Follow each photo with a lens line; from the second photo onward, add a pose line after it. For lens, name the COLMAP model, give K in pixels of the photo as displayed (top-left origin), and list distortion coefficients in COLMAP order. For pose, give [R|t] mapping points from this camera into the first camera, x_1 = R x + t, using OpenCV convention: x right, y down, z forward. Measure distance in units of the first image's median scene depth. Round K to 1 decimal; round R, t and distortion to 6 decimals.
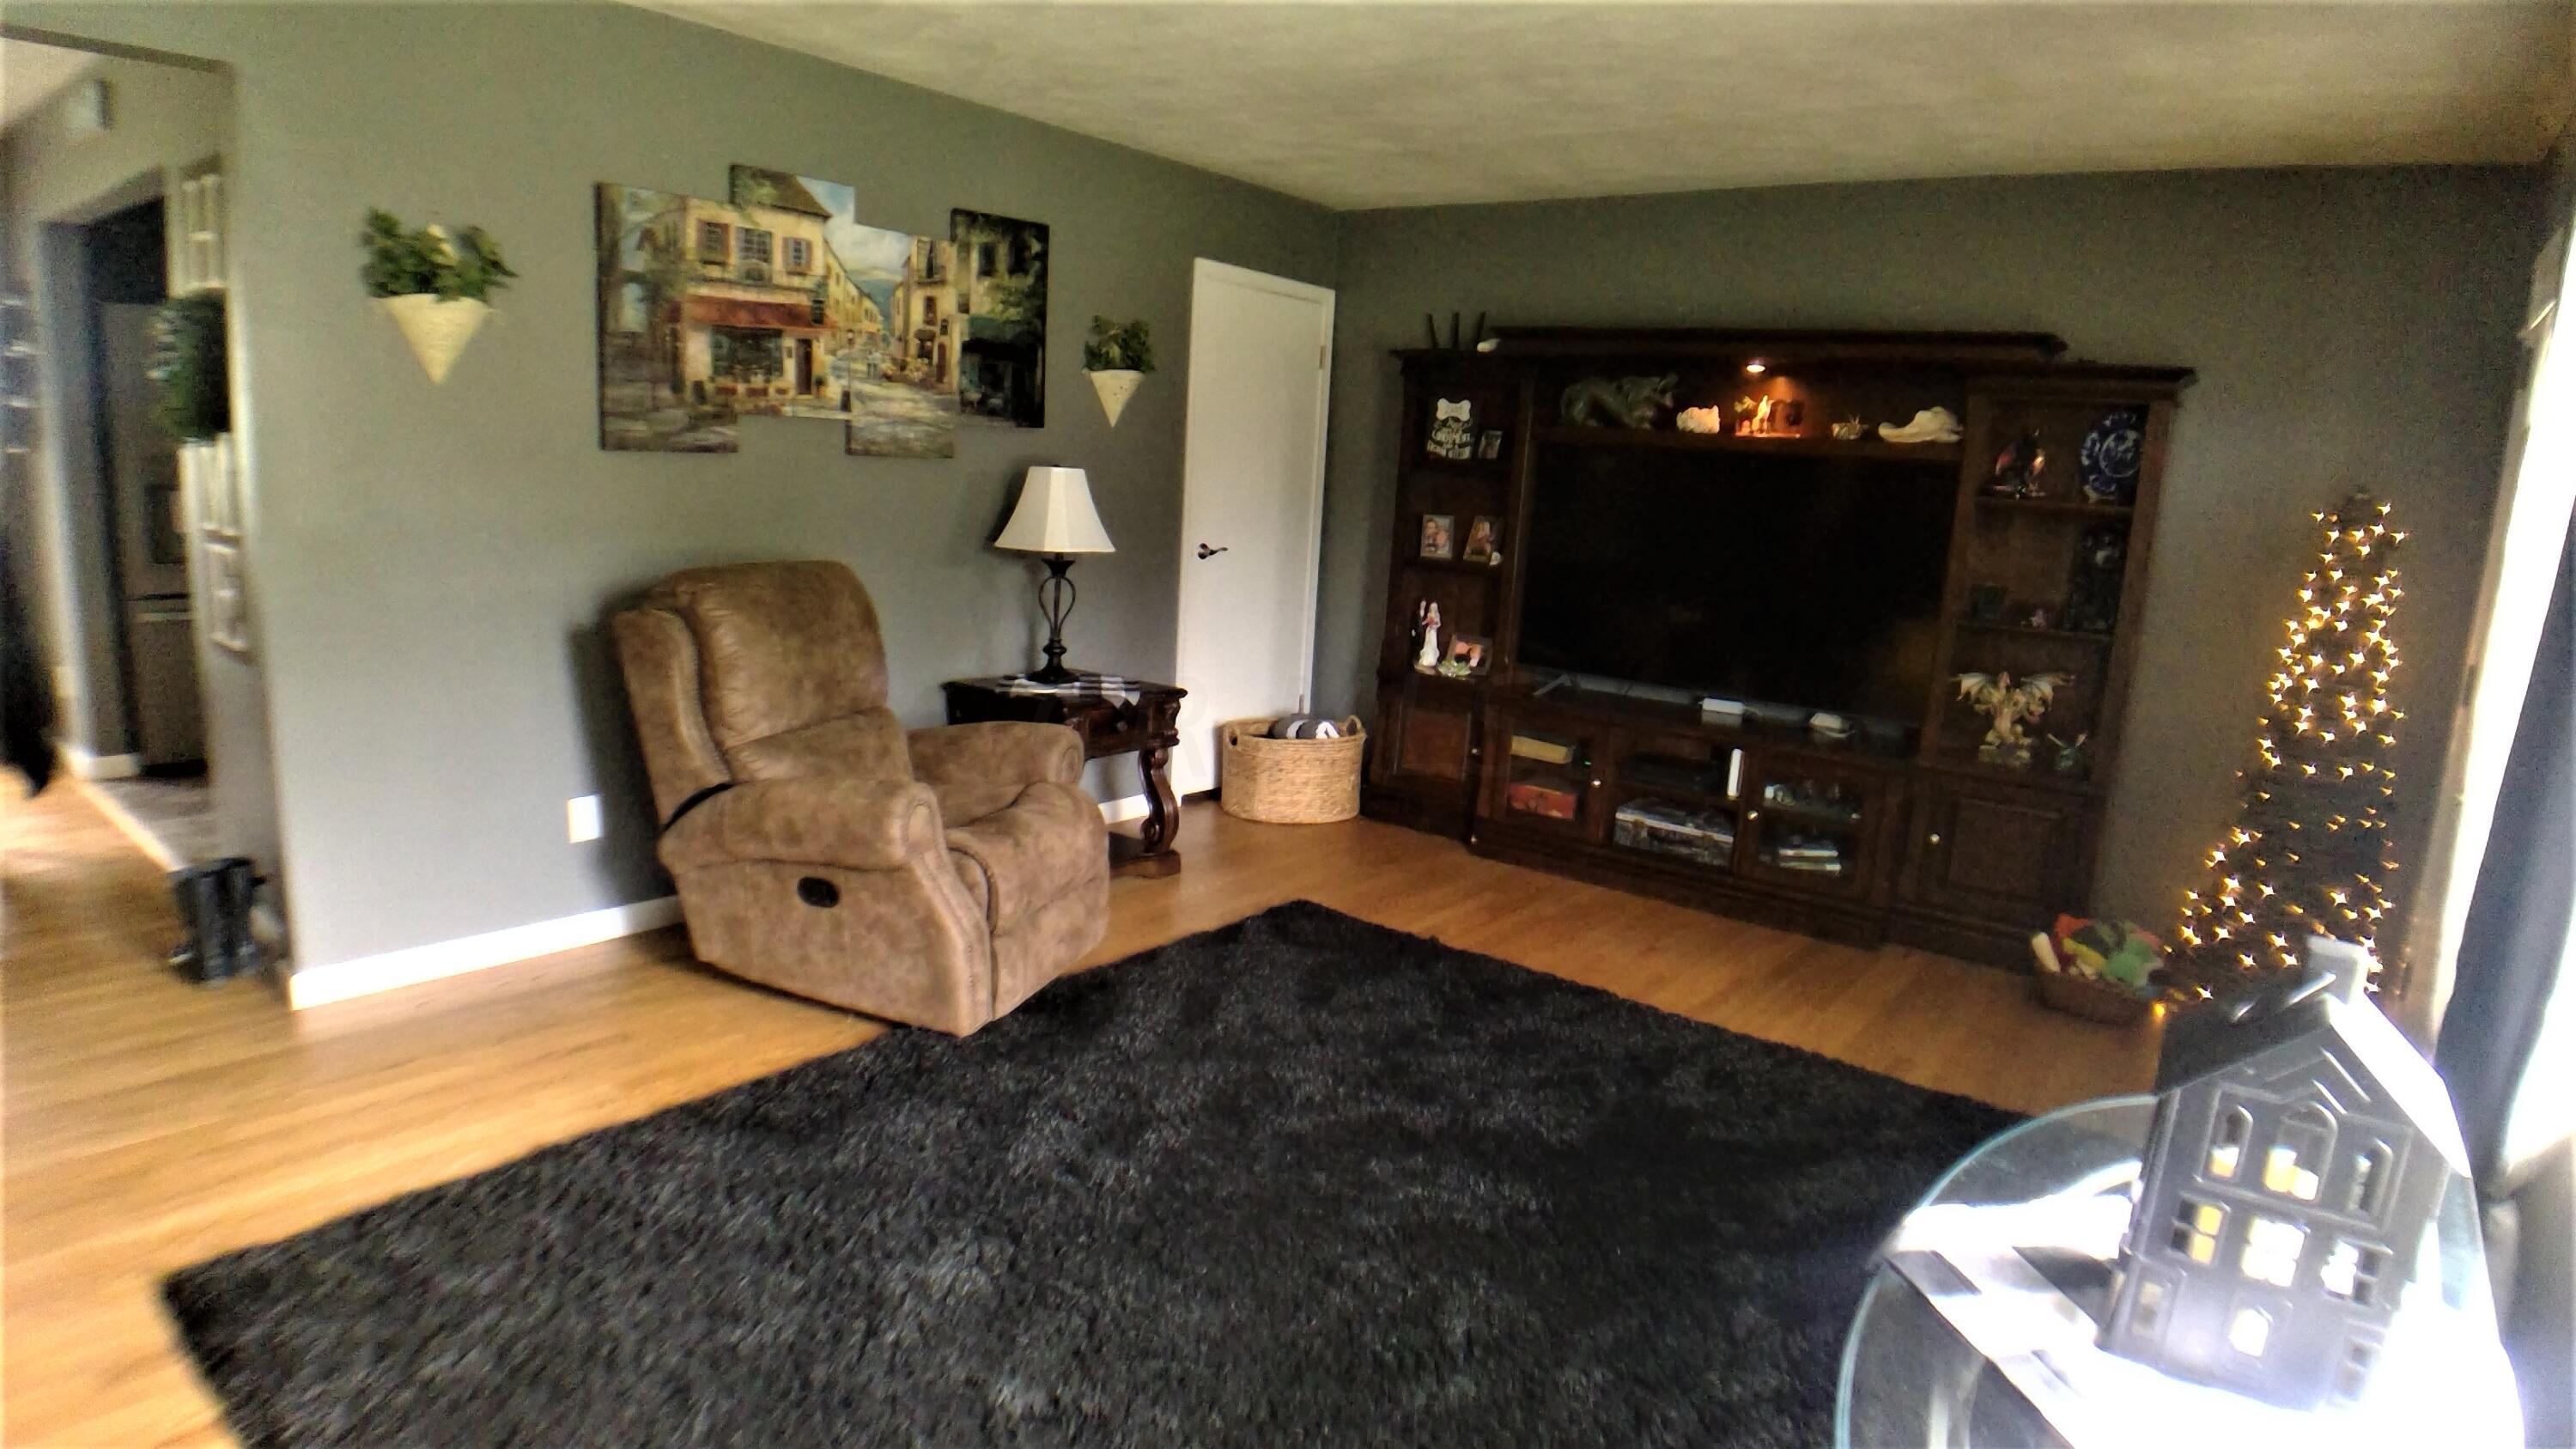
lens RADIAL K [[1387.1, 0, 1288.0], [0, 1387.1, 724.5], [0, 0, 1]] dist [-0.120644, 0.024734]
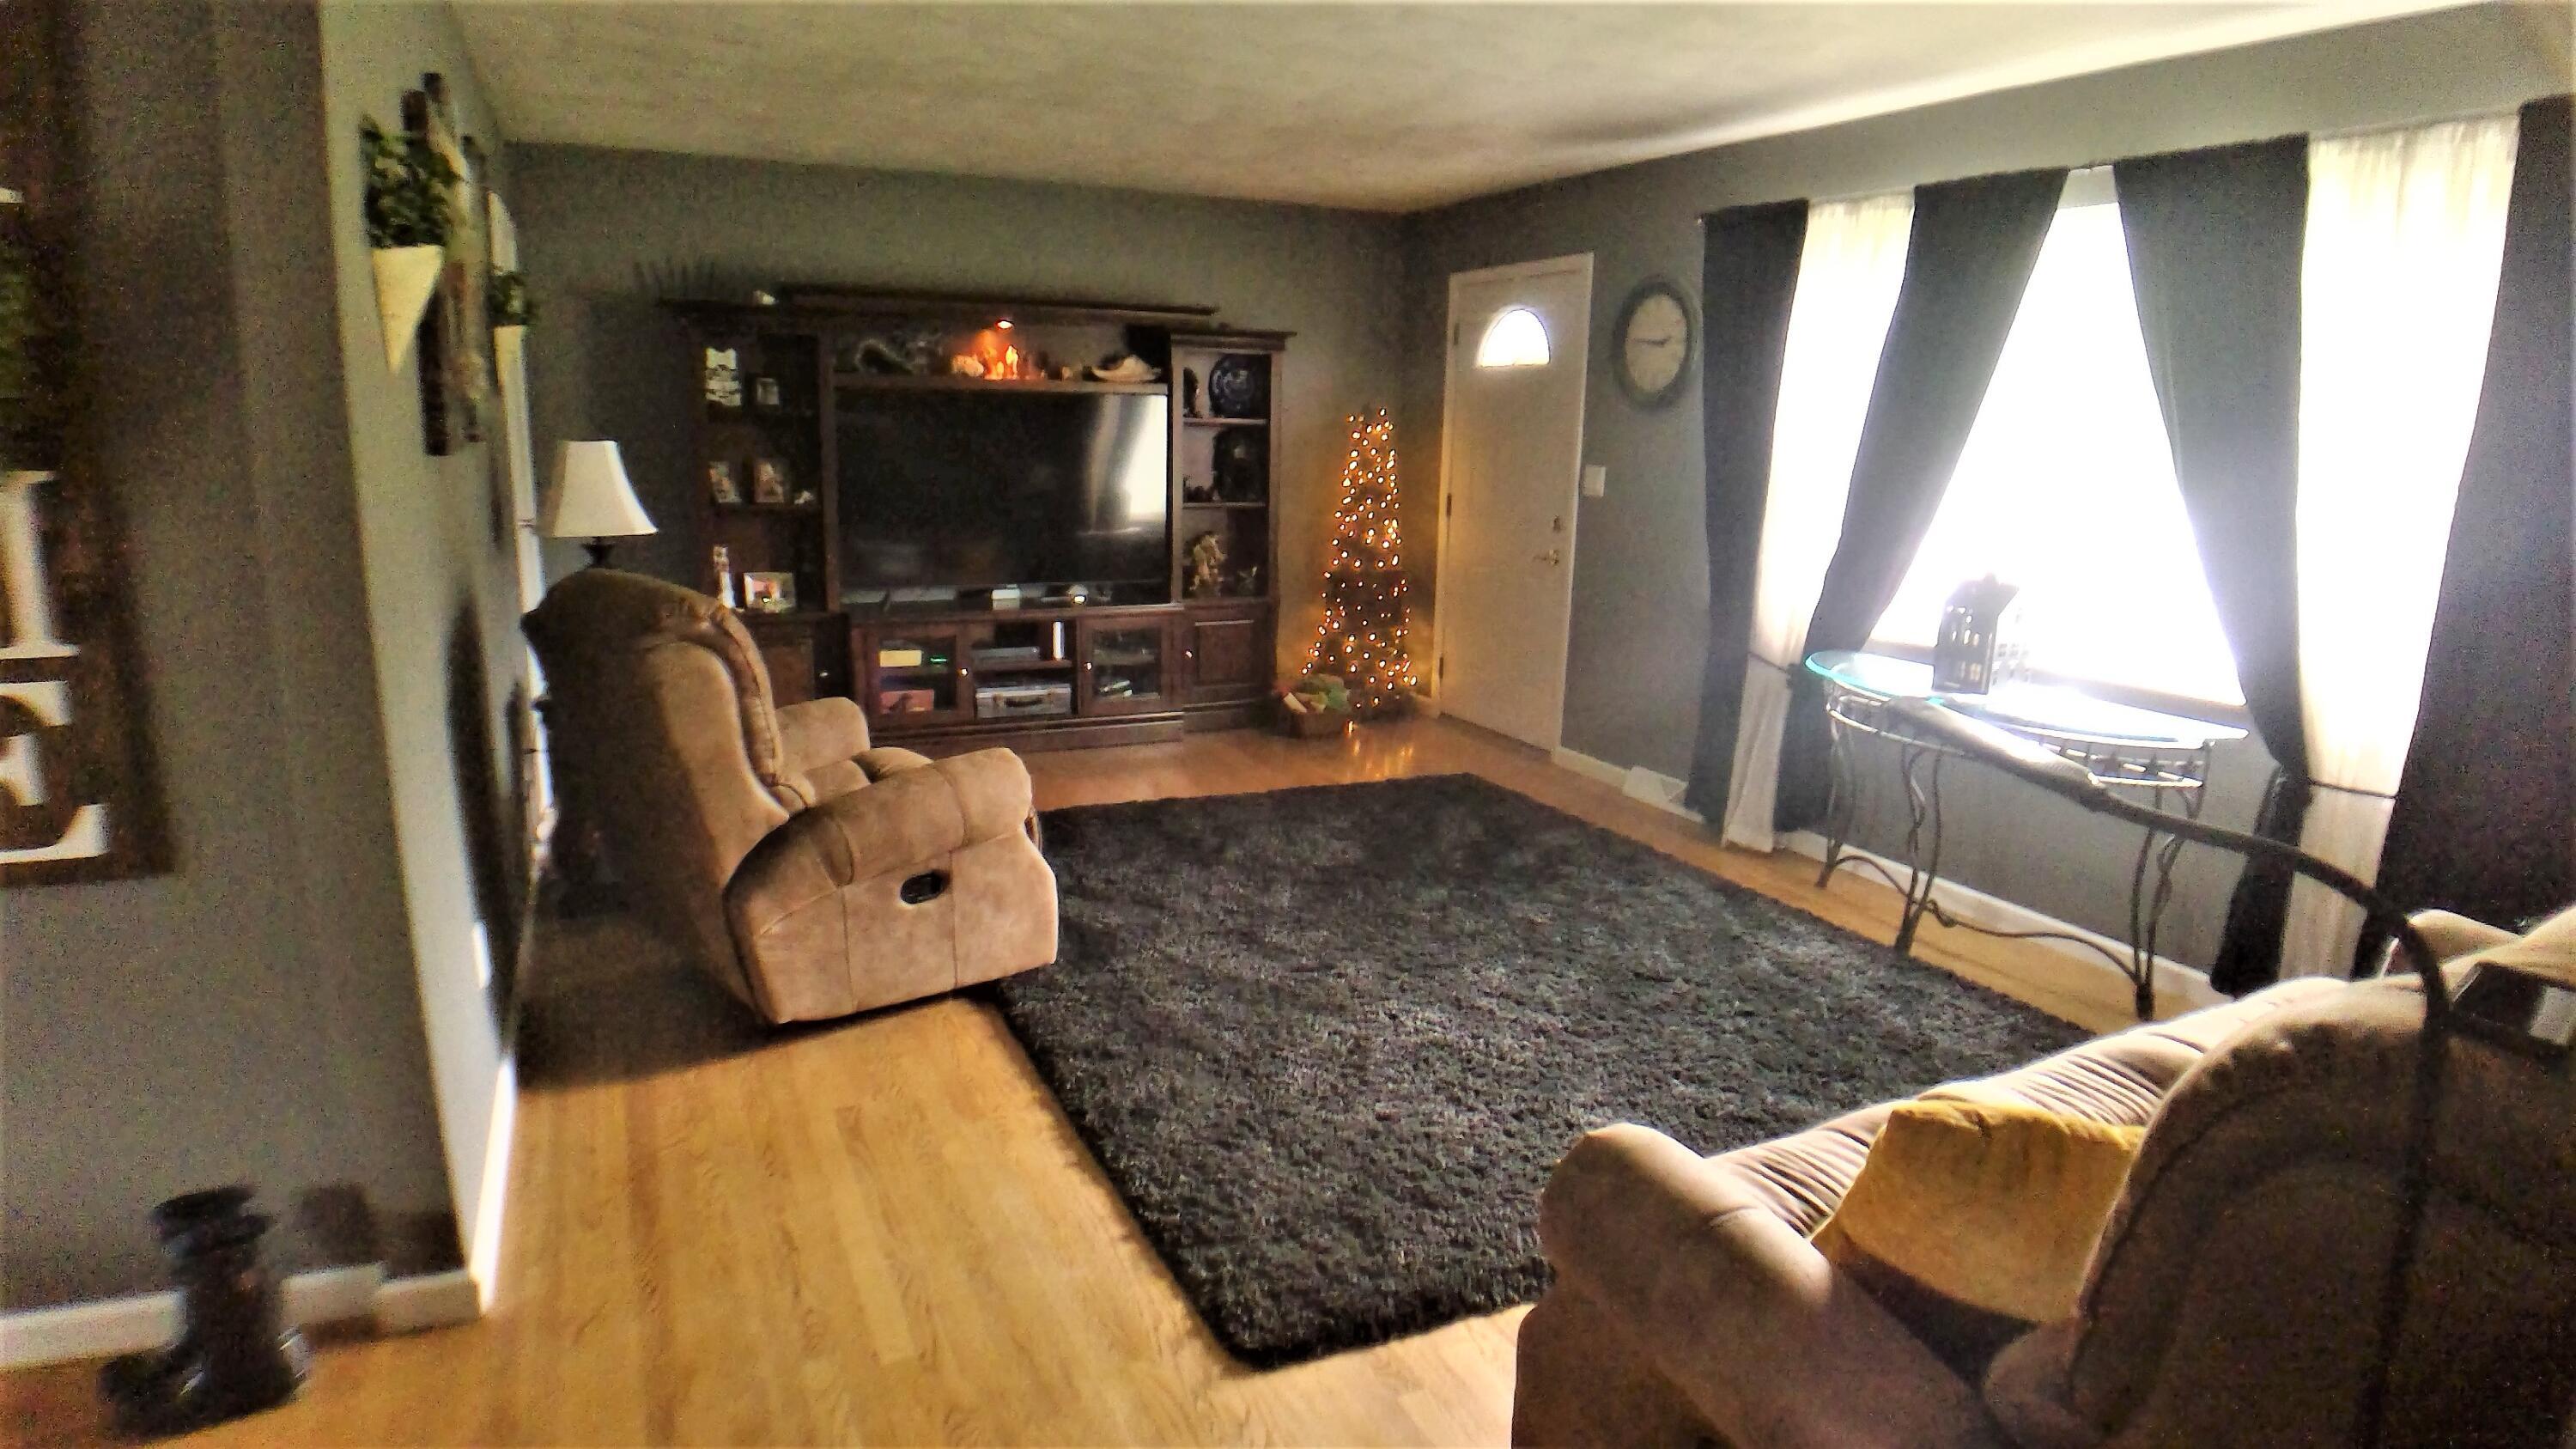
lens RADIAL K [[1365.5, 0, 1251.1], [0, 1365.5, 713.4], [0, 0, 1]] dist [-0.101836, 0.001548]
pose [[0.463177, -0.226001, 0.856966, -0.679613], [0.163311, 0.972146, 0.168110, -0.080937], [-0.871089, 0.062087, 0.487184, 0.201724]]
